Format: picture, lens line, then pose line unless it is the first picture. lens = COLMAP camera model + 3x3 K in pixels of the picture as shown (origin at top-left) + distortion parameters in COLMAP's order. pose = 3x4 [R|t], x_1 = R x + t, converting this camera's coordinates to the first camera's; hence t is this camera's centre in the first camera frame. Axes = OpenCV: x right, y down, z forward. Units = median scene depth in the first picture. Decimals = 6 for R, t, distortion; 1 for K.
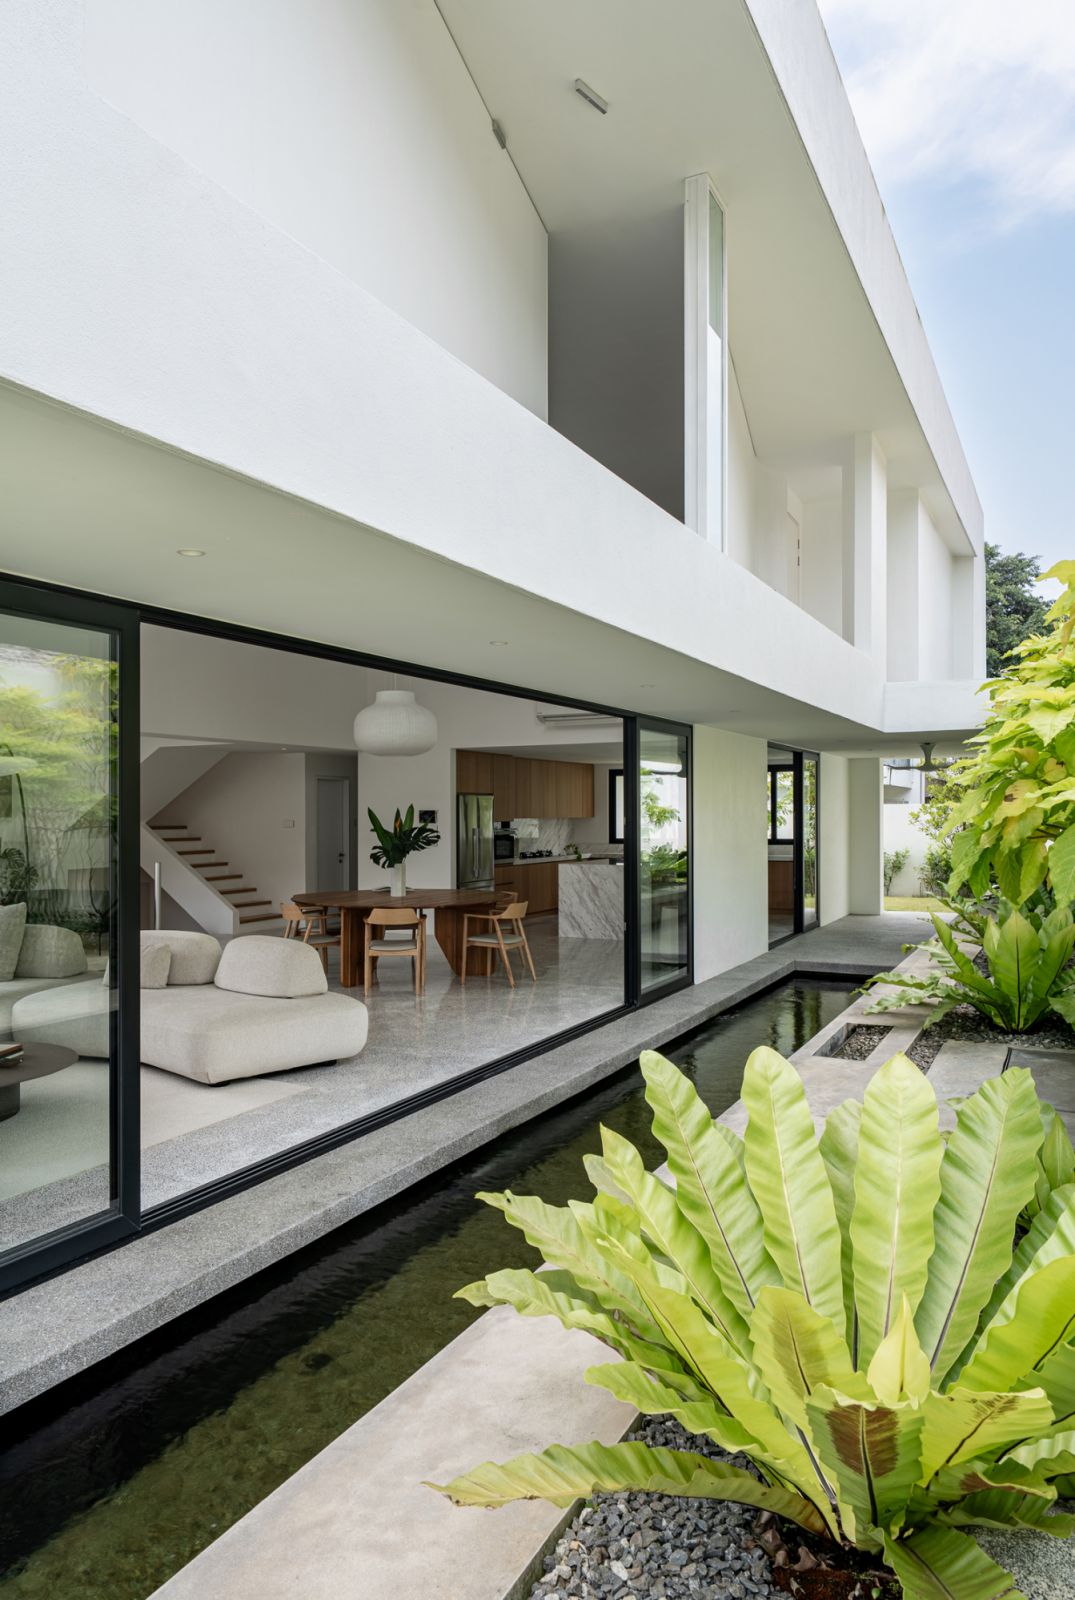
lens RADIAL K [[1086.2, 0, 537.5], [0, 1086.2, 800.0], [0, 0, 1]] dist [0.000995, -0.000005]
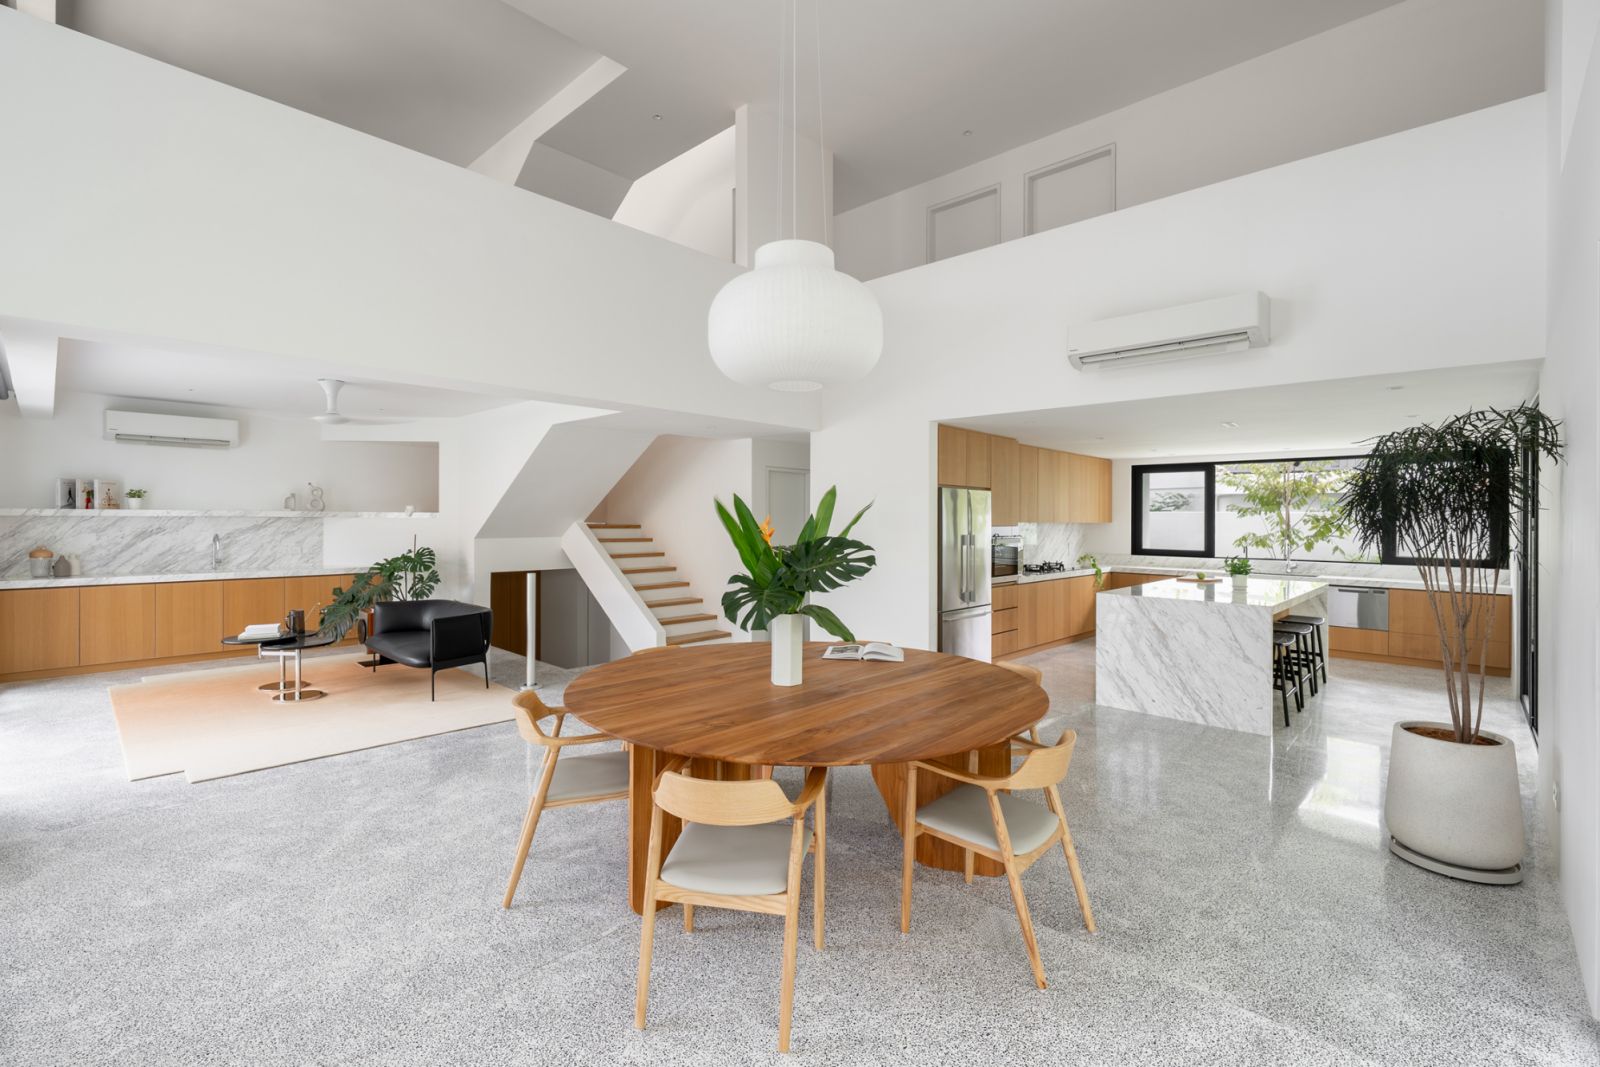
lens RADIAL K [[715.2, 0, 790.5], [0, 715.2, 513.1], [0, 0, 1]] dist [0.000423, 0.000114]
pose [[0.954990, 0.009159, -0.296497, -0.028524], [-0.008178, 0.999956, 0.004549, 0.010712], [0.296525, -0.001920, 0.955023, 0.530758]]
